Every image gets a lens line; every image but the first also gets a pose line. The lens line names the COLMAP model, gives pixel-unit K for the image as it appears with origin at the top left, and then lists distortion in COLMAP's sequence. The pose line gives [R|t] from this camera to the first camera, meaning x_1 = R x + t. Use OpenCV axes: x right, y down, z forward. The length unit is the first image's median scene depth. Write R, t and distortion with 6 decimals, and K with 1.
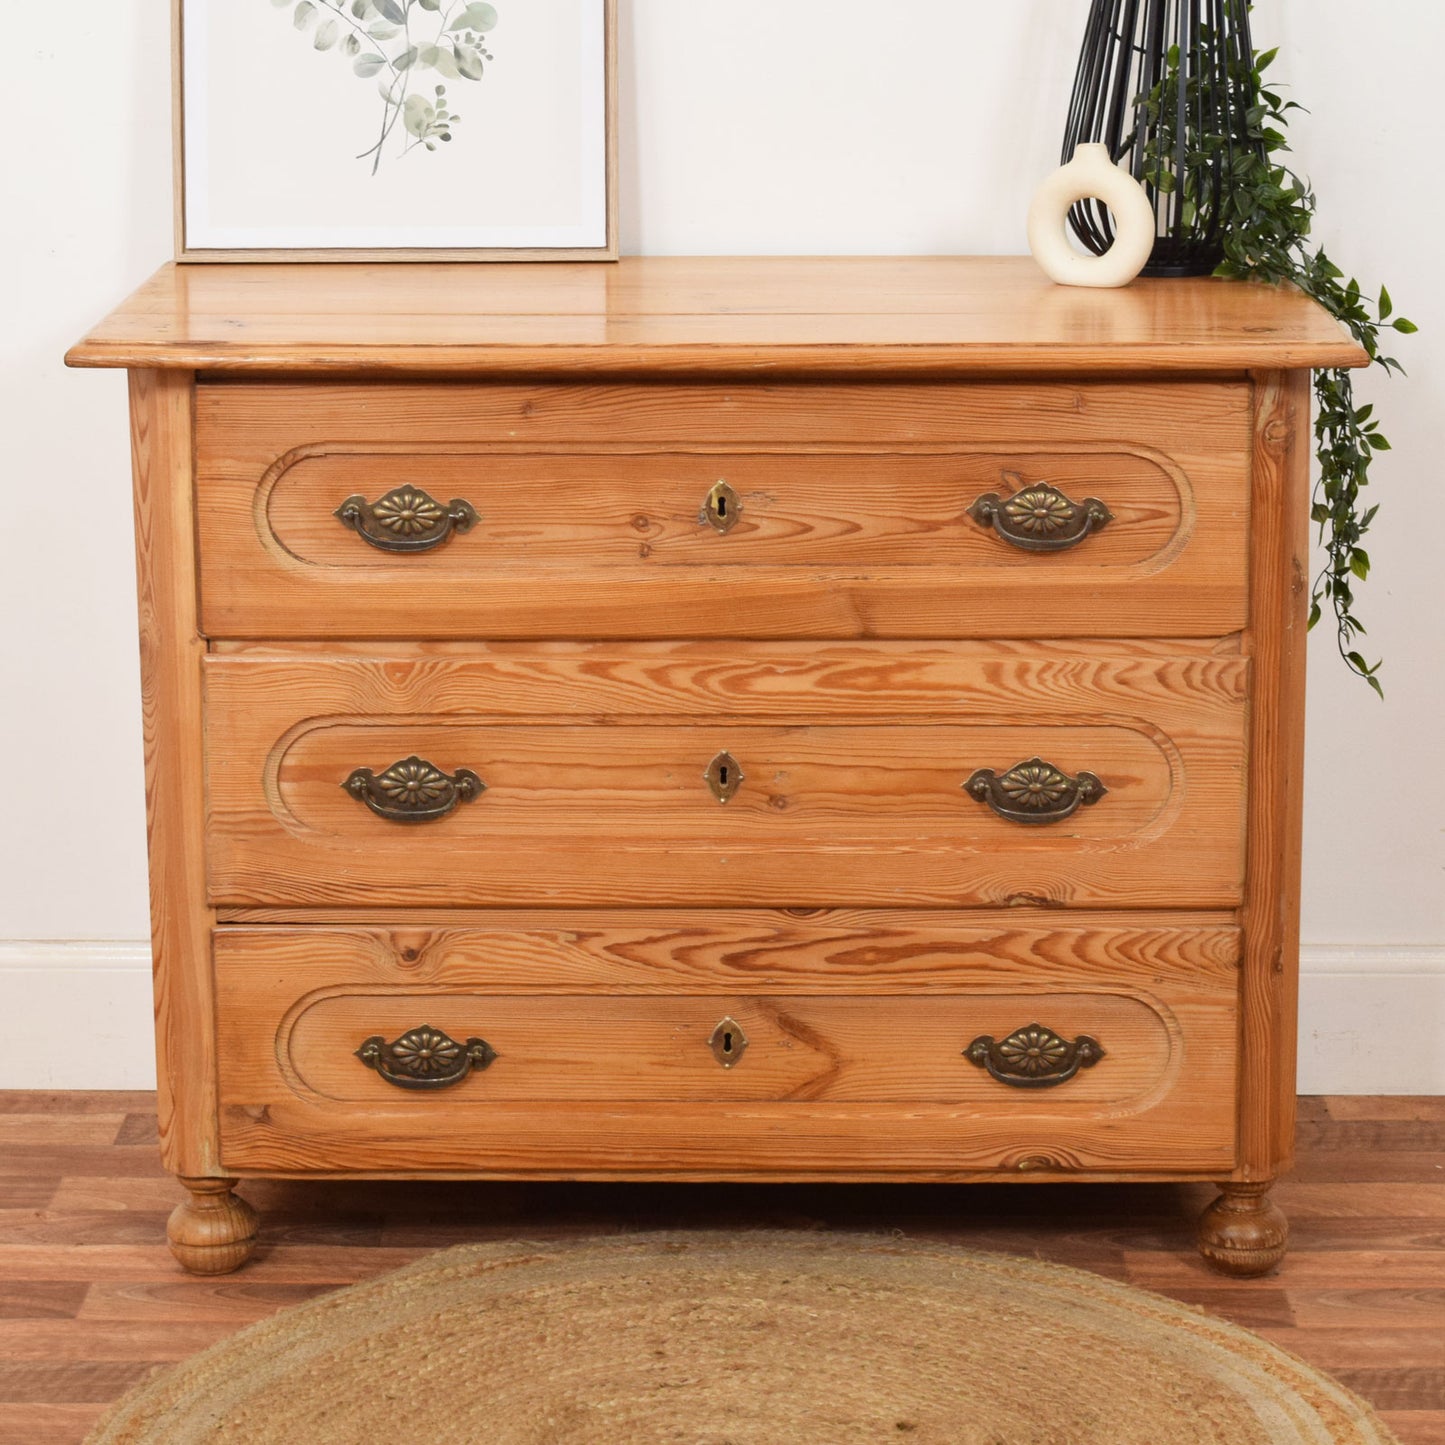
lens RADIAL K [[4026.8, 0, 725.3], [0, 4026.8, 605.6], [0, 0, 1]] dist [-0.016769, -0.399470]
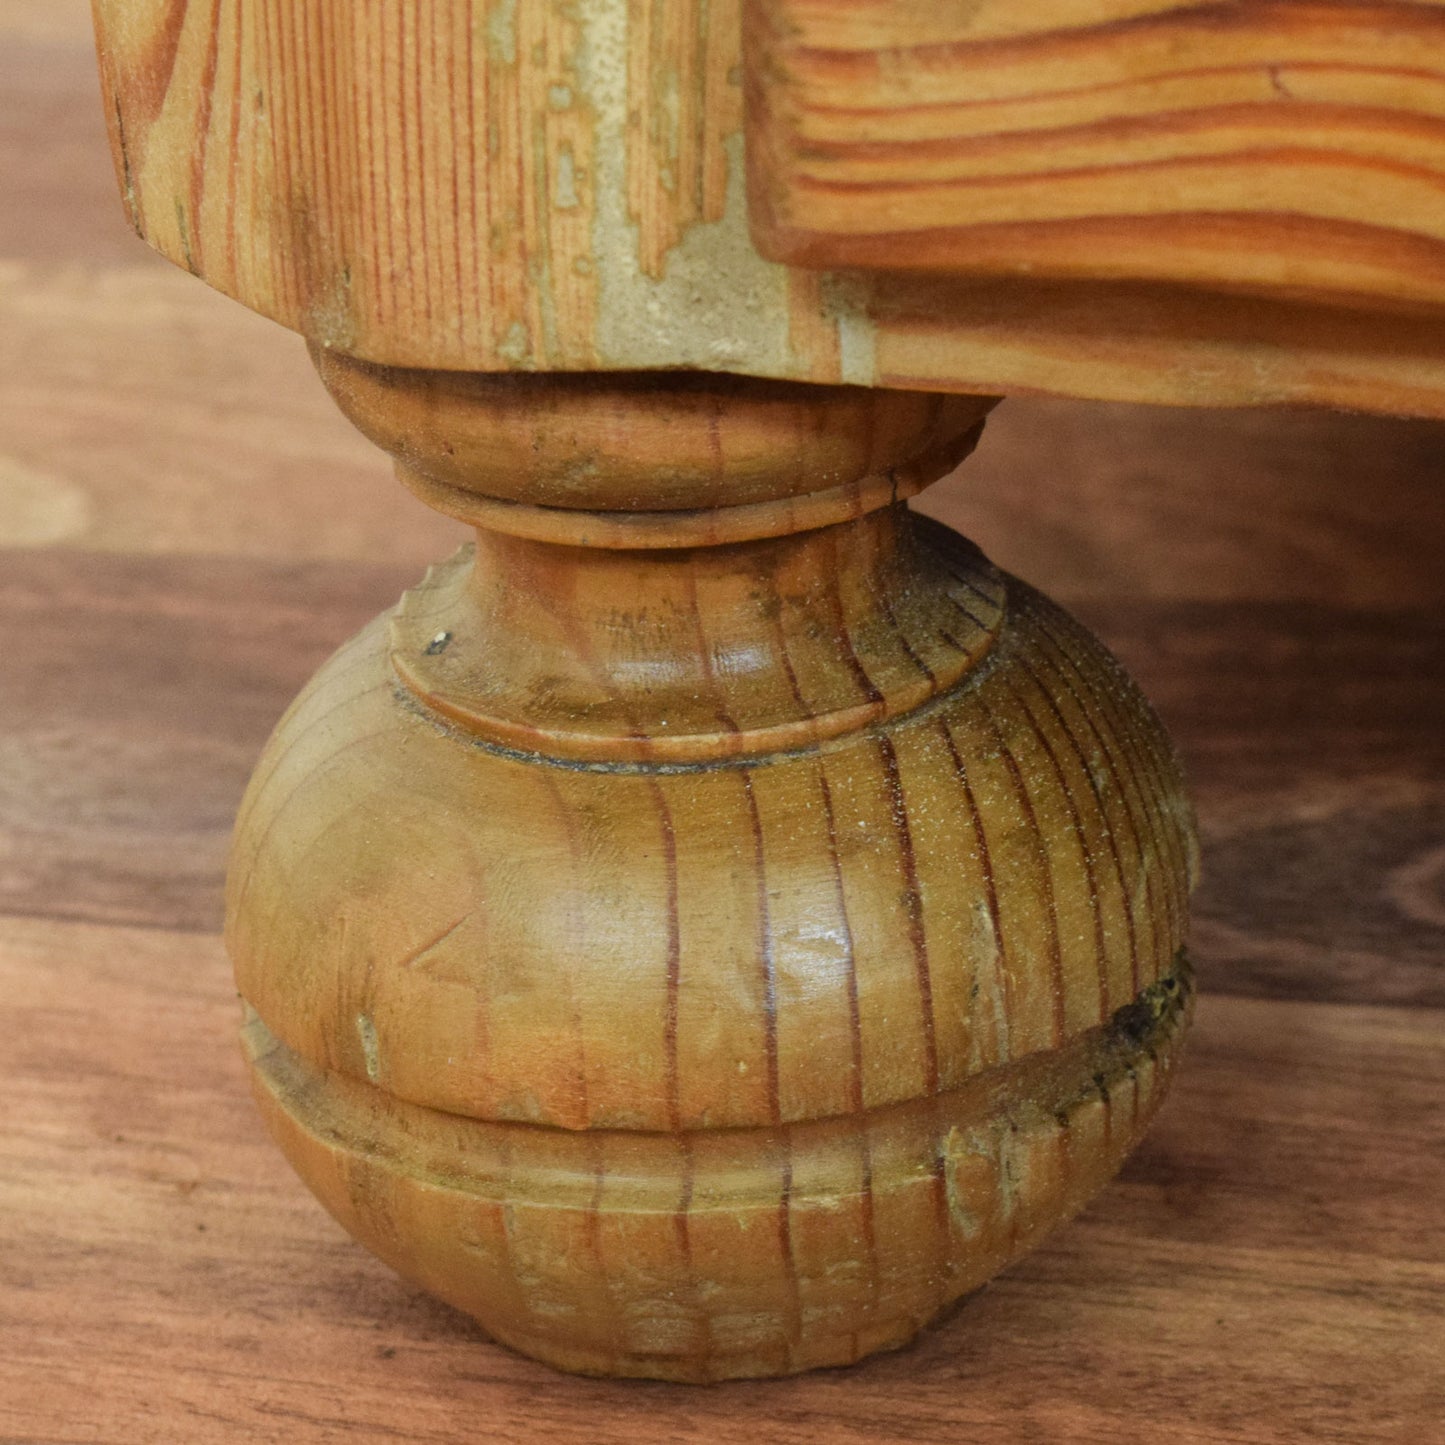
lens RADIAL K [[4026.8, 0, 725.3], [0, 4026.8, 605.6], [0, 0, 1]] dist [-0.016769, -0.399470]
pose [[0.983578, 0.050246, -0.173348, -0.114766], [-0.008425, 0.972202, 0.233992, 0.130419], [0.180287, -0.228689, 0.956660, 0.942124]]
